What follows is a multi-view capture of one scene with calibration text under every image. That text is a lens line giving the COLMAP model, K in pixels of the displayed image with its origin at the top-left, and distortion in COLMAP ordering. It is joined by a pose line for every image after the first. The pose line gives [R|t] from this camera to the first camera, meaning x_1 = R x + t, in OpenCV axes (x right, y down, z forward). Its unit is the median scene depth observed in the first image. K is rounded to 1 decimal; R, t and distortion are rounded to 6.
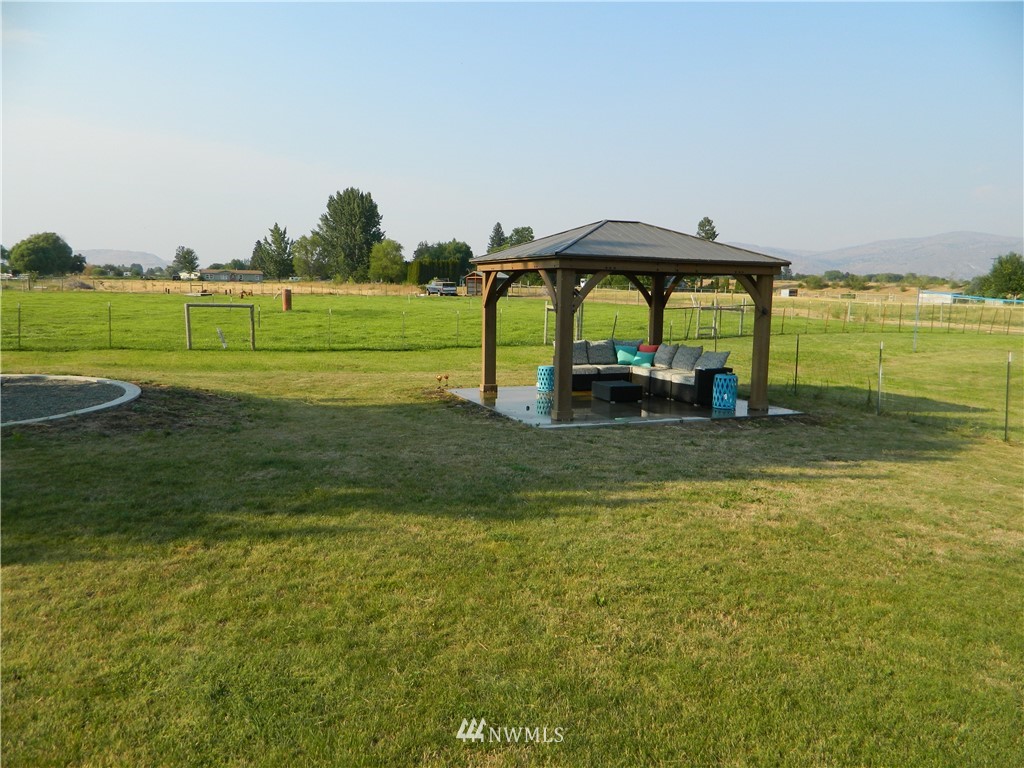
lens RADIAL K [[758.7, 0, 509.7], [0, 758.7, 387.5], [0, 0, 1]] dist [0.002651, -0.002896]
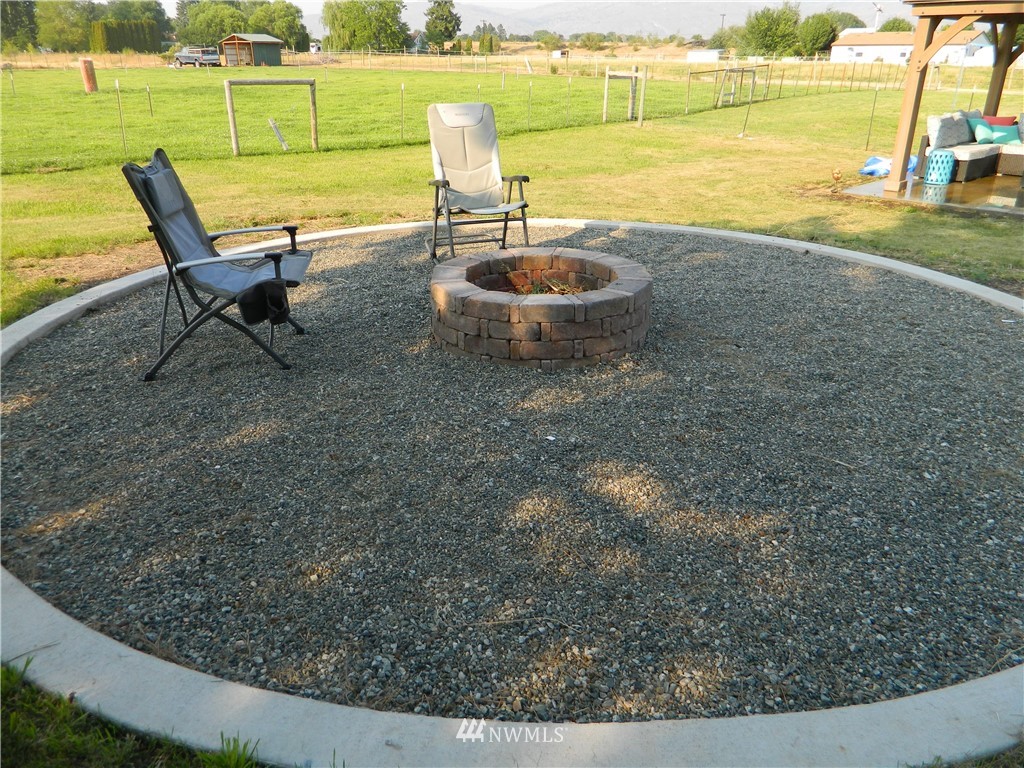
lens RADIAL K [[758.7, 0, 508.8], [0, 758.7, 385.5], [0, 0, 1]] dist [0.002651, -0.002896]
pose [[0.931062, -0.163674, 0.326088, -0.050367], [0.066461, 0.954863, 0.289515, -0.003924], [-0.358756, -0.247885, 0.899915, 0.030688]]
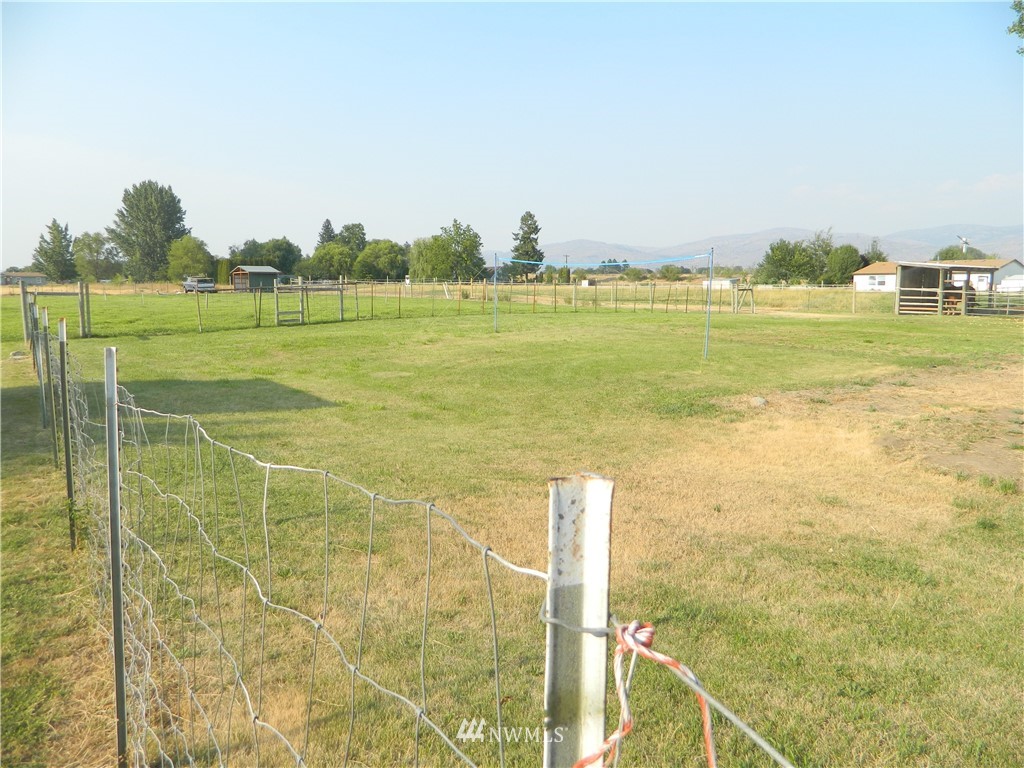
lens RADIAL K [[758.7, 0, 516.9], [0, 758.7, 381.3], [0, 0, 1]] dist [0.002651, -0.002896]
pose [[0.981219, -0.044342, 0.187733, 0.052206], [0.045562, 0.998959, -0.002186, 0.001357], [-0.187440, 0.010699, 0.982218, 0.023098]]
